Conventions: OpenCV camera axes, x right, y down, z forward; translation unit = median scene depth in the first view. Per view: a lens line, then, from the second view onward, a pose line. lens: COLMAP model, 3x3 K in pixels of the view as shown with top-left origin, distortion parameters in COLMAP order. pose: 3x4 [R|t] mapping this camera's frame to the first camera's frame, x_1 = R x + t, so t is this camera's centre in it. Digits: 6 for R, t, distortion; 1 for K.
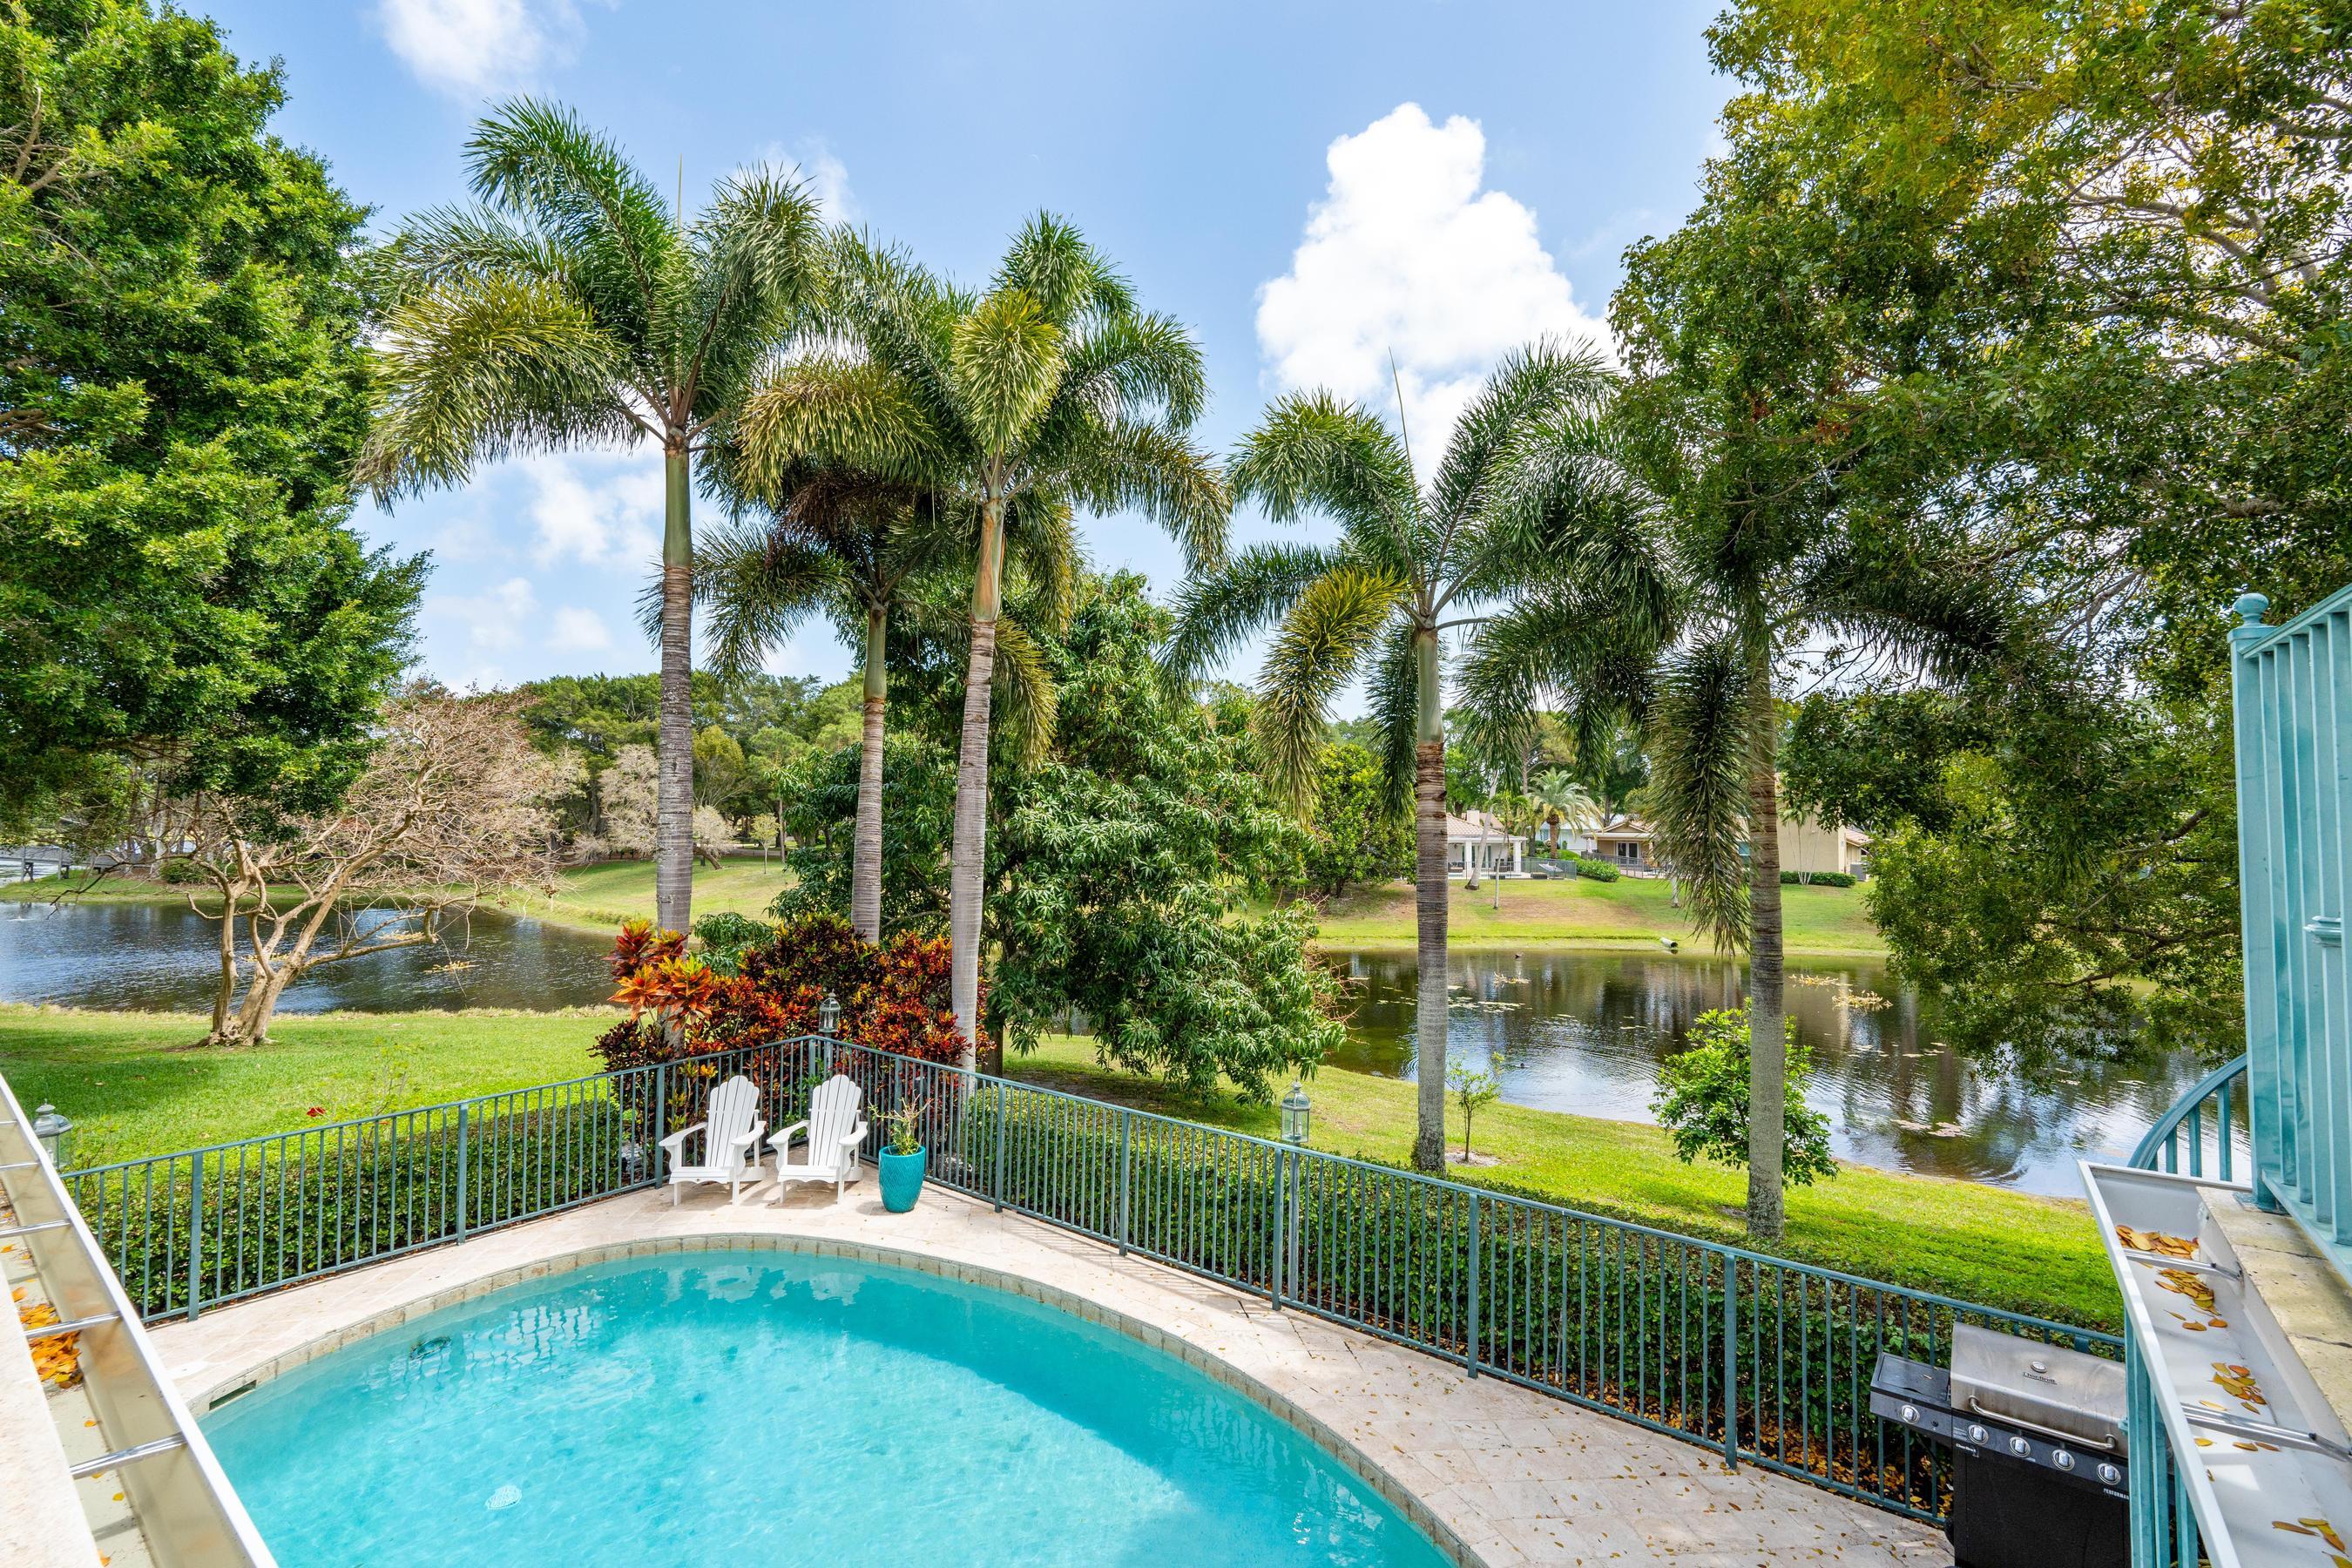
lens RADIAL K [[1020.7, 0, 1188.7], [0, 1020.7, 815.6], [0, 0, 1]] dist [-0.001818, 0.000696]
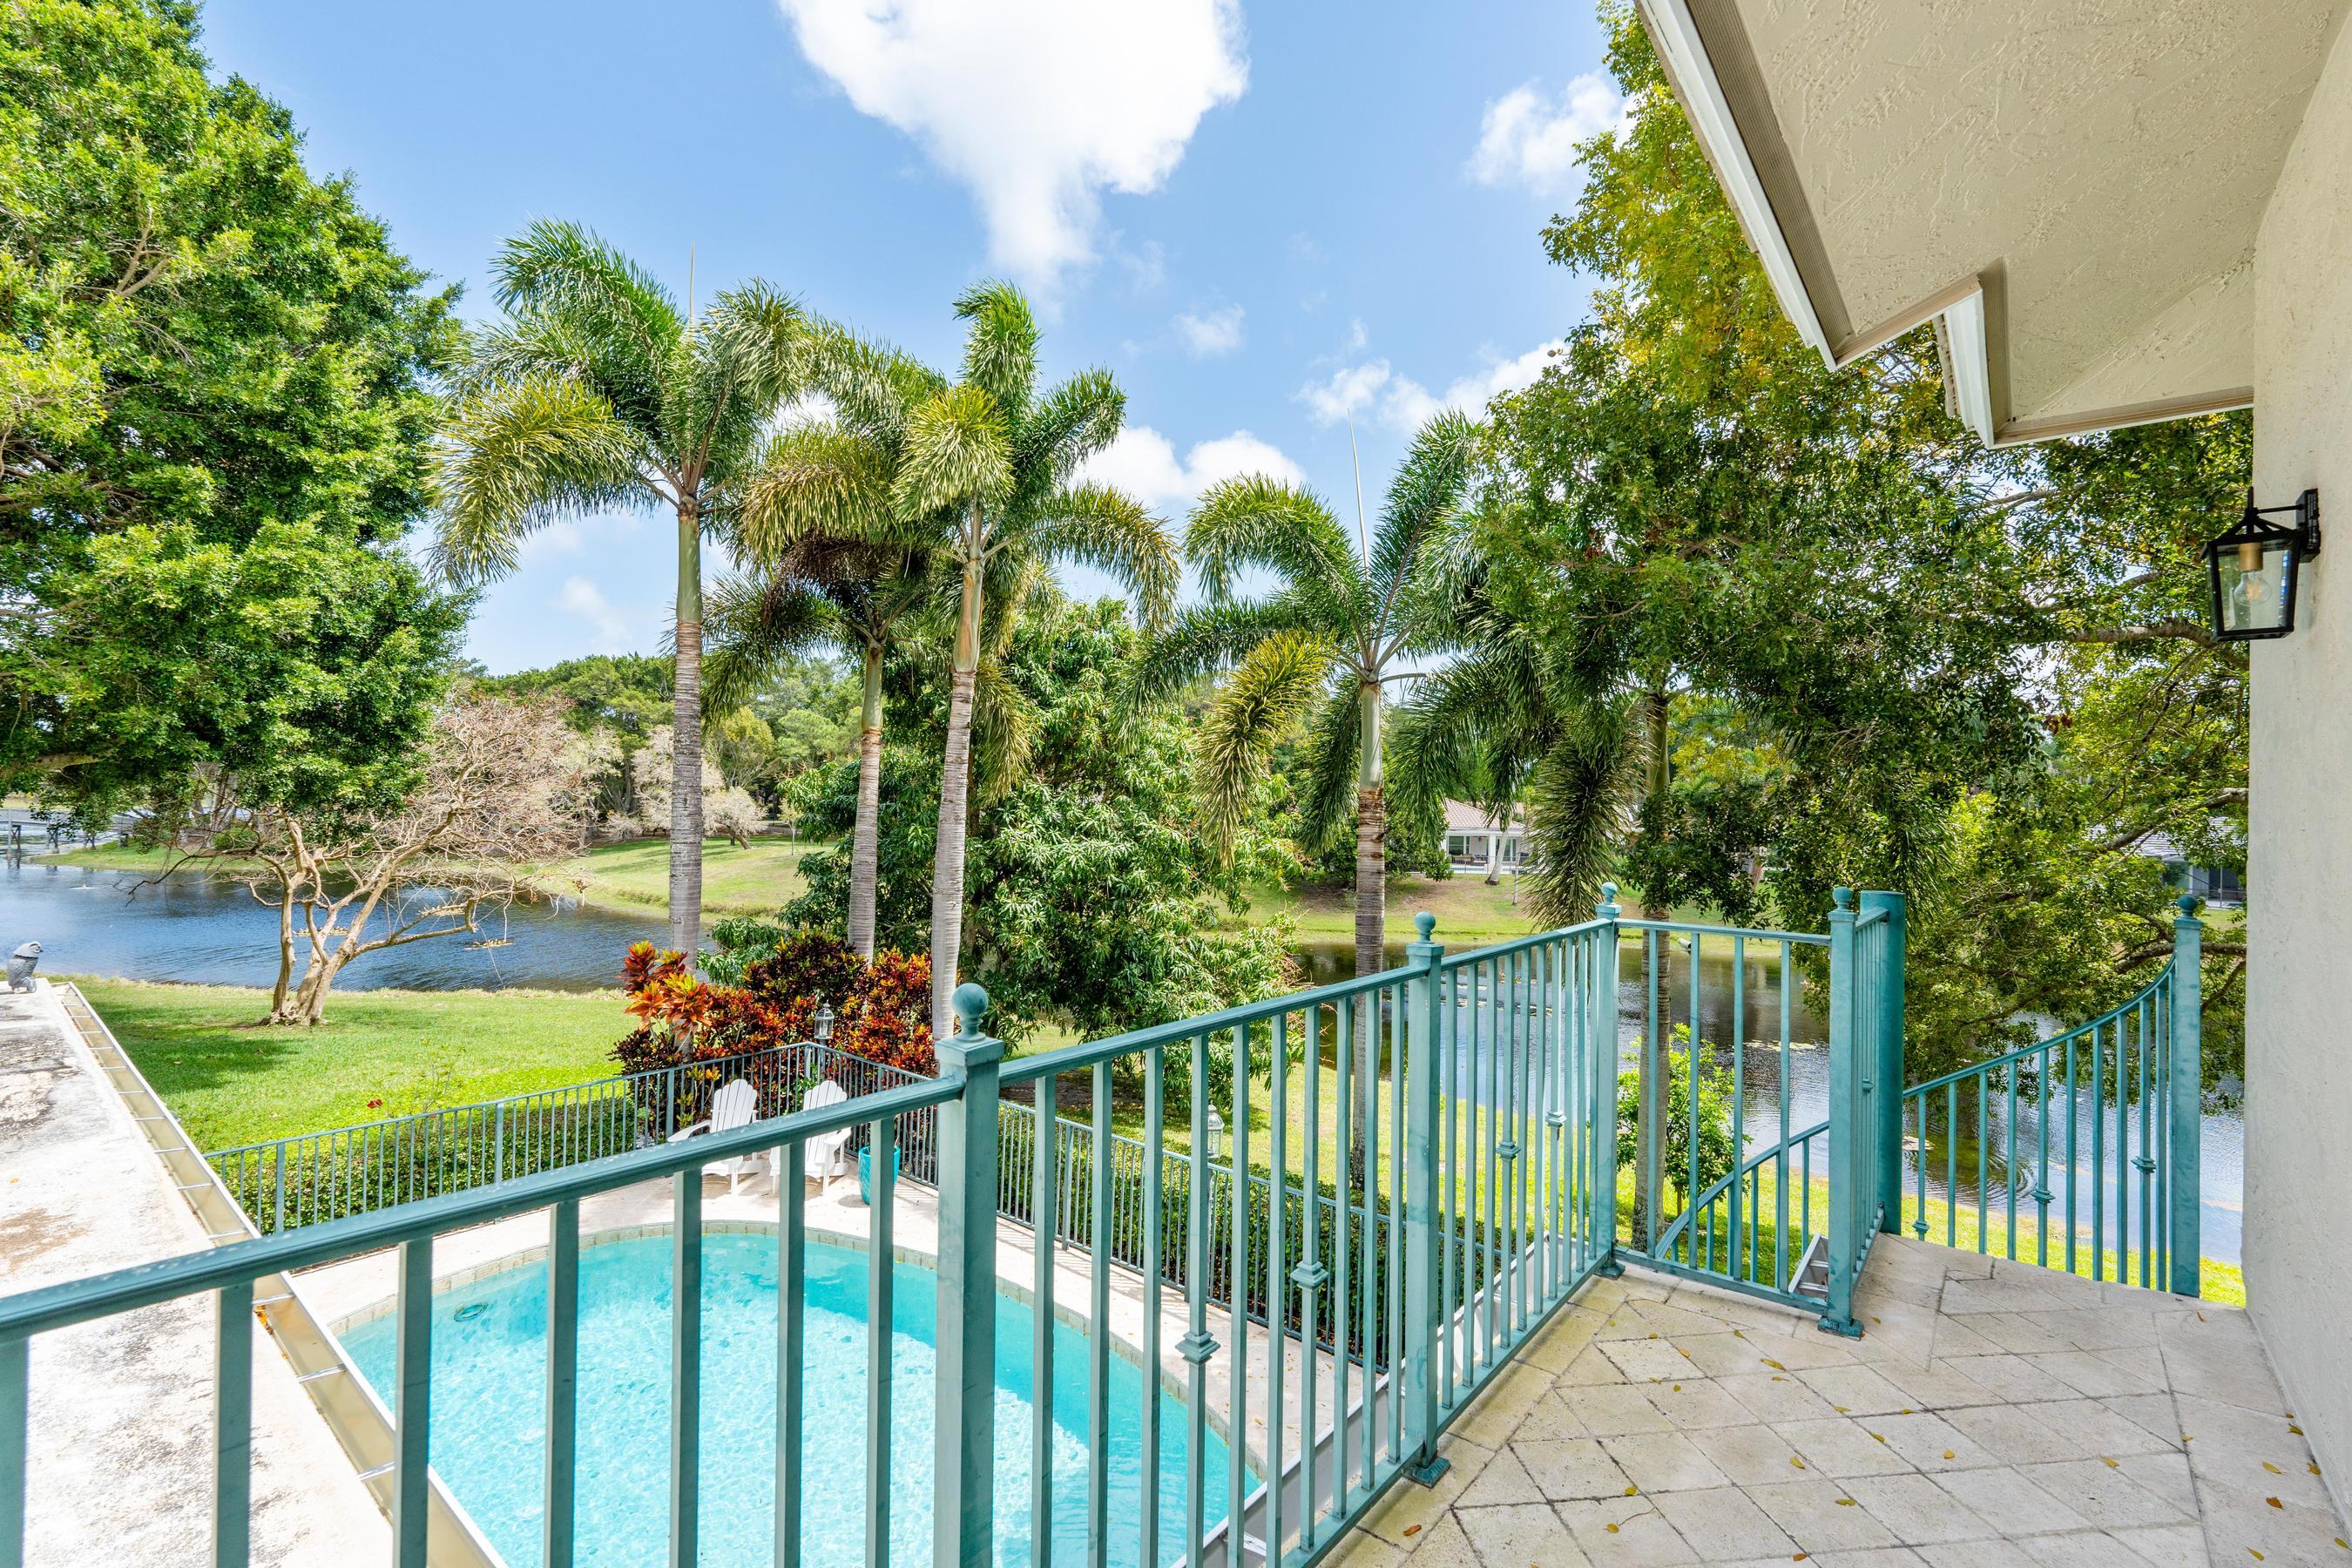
lens RADIAL K [[1036.3, 0, 1174.4], [0, 1036.3, 809.3], [0, 0, 1]] dist [0.000938, -0.000508]
pose [[0.999030, 0.010843, -0.042673, 0.066891], [-0.010352, 0.999878, 0.011708, -0.048688], [0.042795, -0.011255, 0.999020, -0.092800]]
